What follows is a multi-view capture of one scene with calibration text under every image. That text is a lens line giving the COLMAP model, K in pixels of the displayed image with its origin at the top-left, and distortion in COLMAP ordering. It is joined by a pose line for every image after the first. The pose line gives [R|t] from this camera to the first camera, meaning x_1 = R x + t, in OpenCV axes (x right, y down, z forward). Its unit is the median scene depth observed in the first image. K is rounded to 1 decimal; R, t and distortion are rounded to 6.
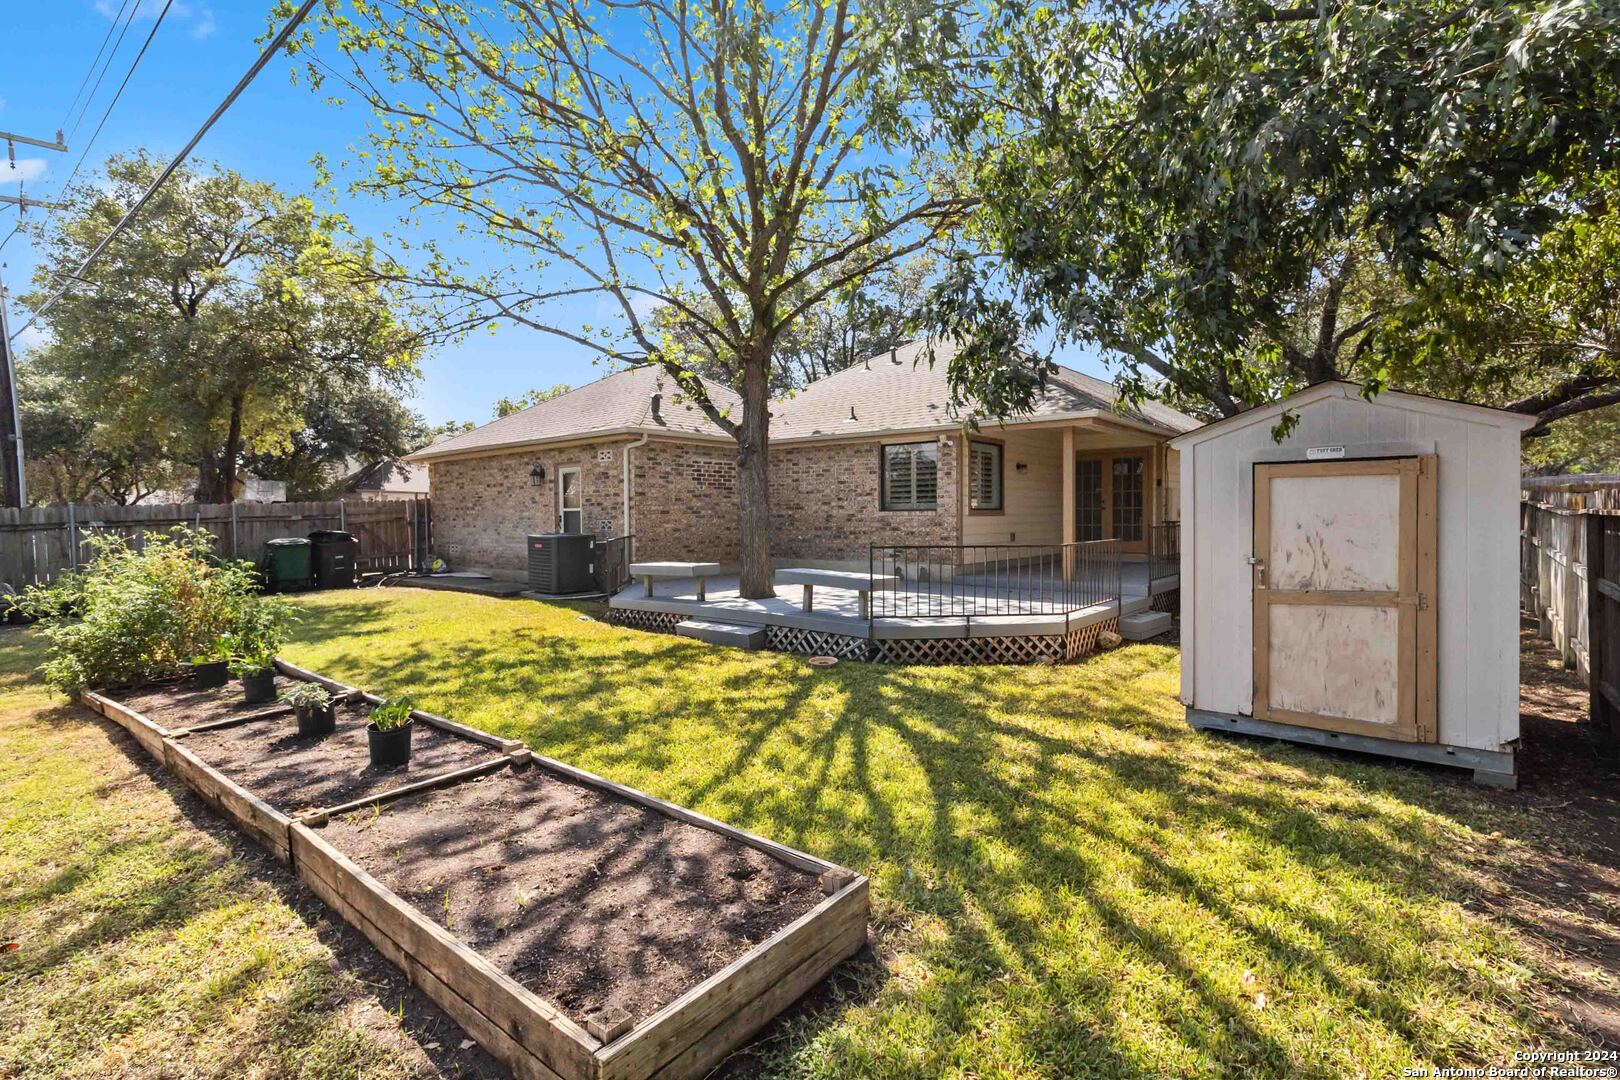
lens RADIAL K [[767.5, 0, 820.6], [0, 767.5, 516.9], [0, 0, 1]] dist [0.001280, 0.001986]
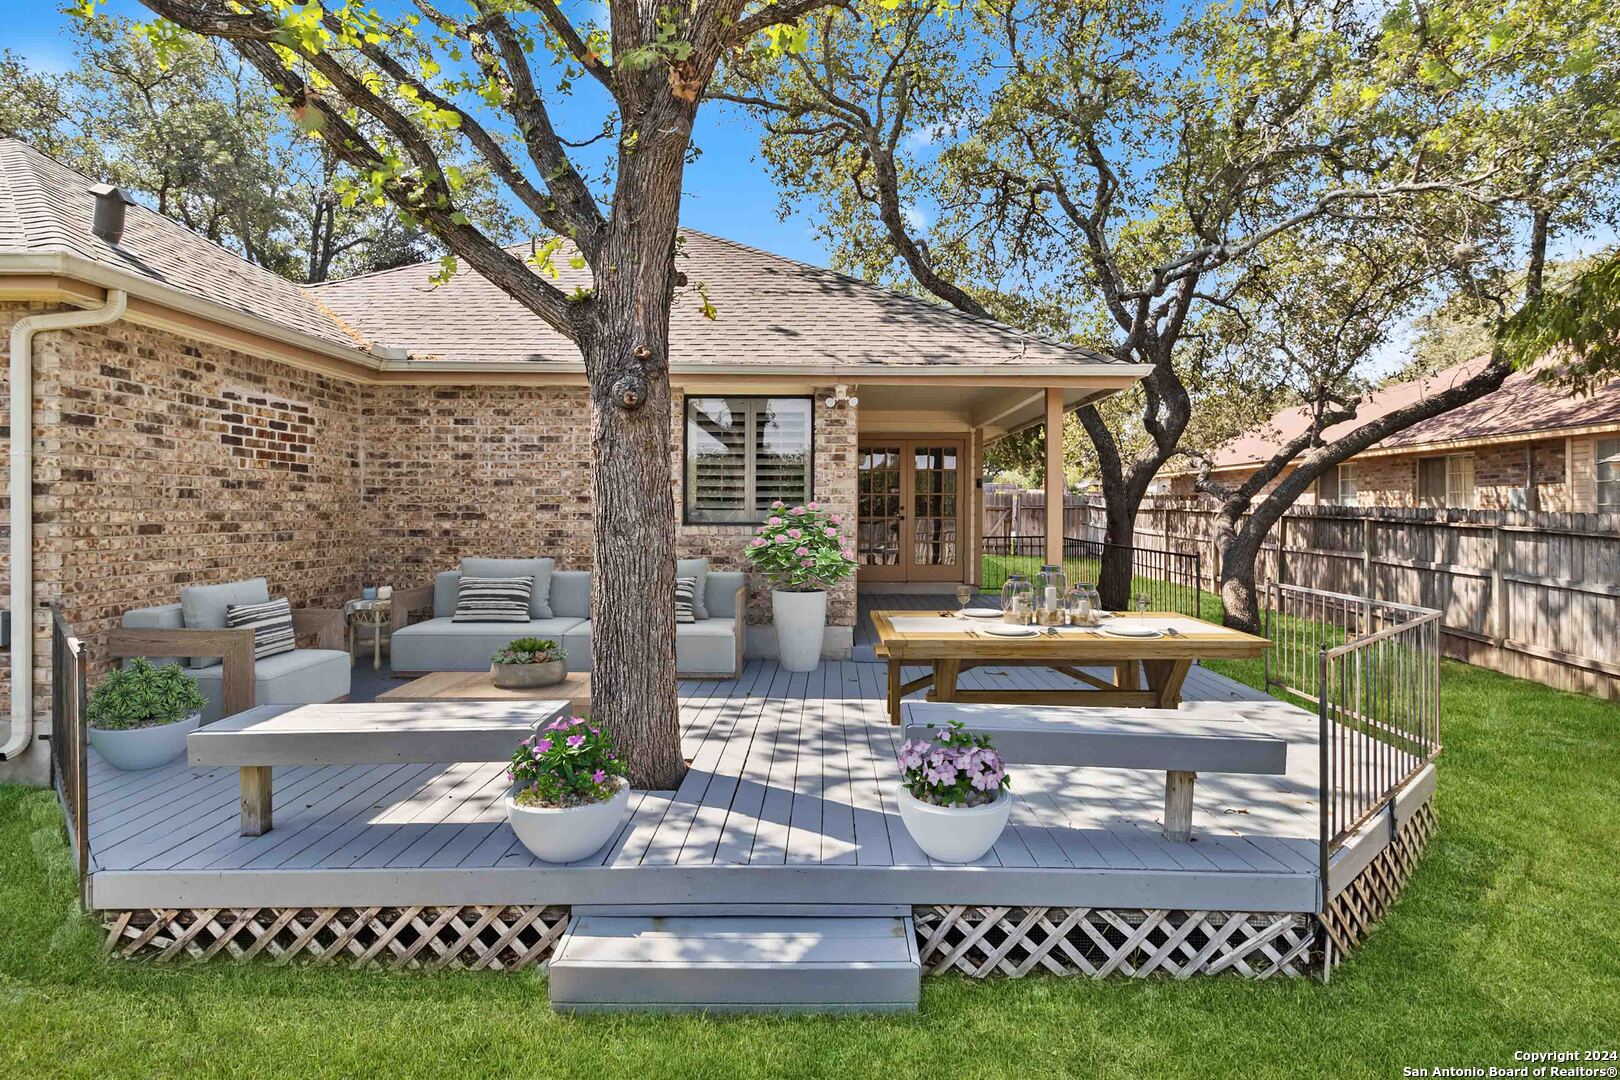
lens RADIAL K [[910.8, 0, 819.2], [0, 910.8, 504.3], [0, 0, 1]] dist [0.006673, 0.001458]
pose [[0.778986, 0.014223, 0.626880, -0.233172], [-0.007106, 0.999879, -0.013855, -0.014219], [-0.627001, 0.006339, 0.778993, 0.497317]]
